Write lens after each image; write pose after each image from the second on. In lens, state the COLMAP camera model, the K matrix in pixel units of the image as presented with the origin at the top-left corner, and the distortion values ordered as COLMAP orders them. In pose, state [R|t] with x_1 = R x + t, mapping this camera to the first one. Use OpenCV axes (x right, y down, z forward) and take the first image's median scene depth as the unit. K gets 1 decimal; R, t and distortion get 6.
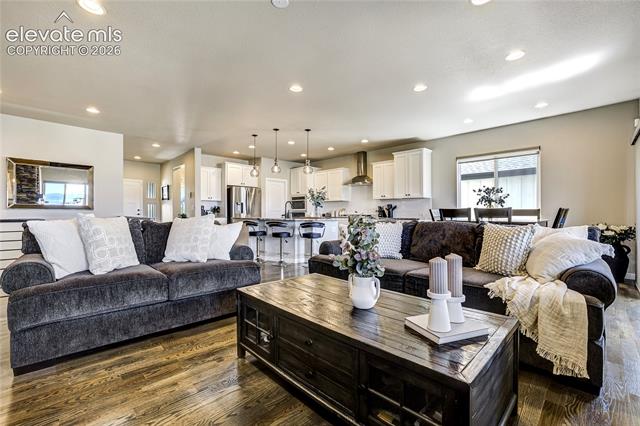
lens RADIAL K [[277.1, 0, 329.0], [0, 277.1, 216.5], [0, 0, 1]] dist [-0.029806, 0.003973]
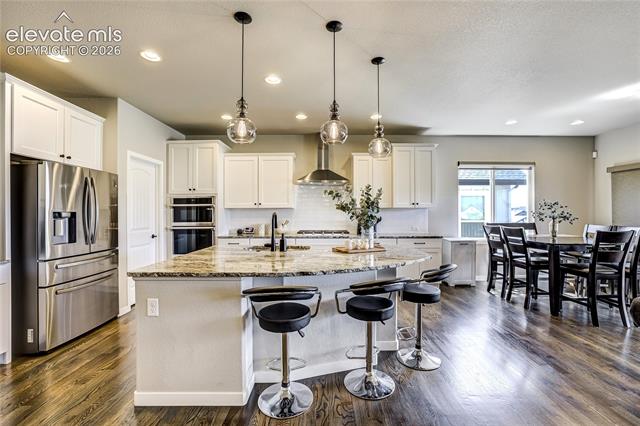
lens RADIAL K [[277.1, 0, 329.9], [0, 277.1, 216.6], [0, 0, 1]] dist [-0.029806, 0.003973]
pose [[0.696551, -0.013037, 0.717389, -0.353104], [0.011756, 0.999908, 0.006757, -0.044904], [-0.717411, 0.003727, 0.696641, 0.566414]]
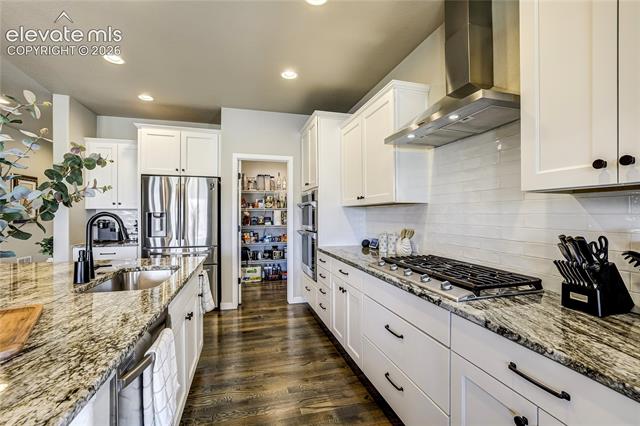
lens RADIAL K [[277.1, 0, 334.9], [0, 277.1, 213.9], [0, 0, 1]] dist [-0.029806, 0.003973]
pose [[0.876174, -0.003429, -0.481983, 0.138215], [-0.004030, 0.999888, -0.014440, -0.045155], [0.481979, 0.014594, 0.876061, 0.796927]]
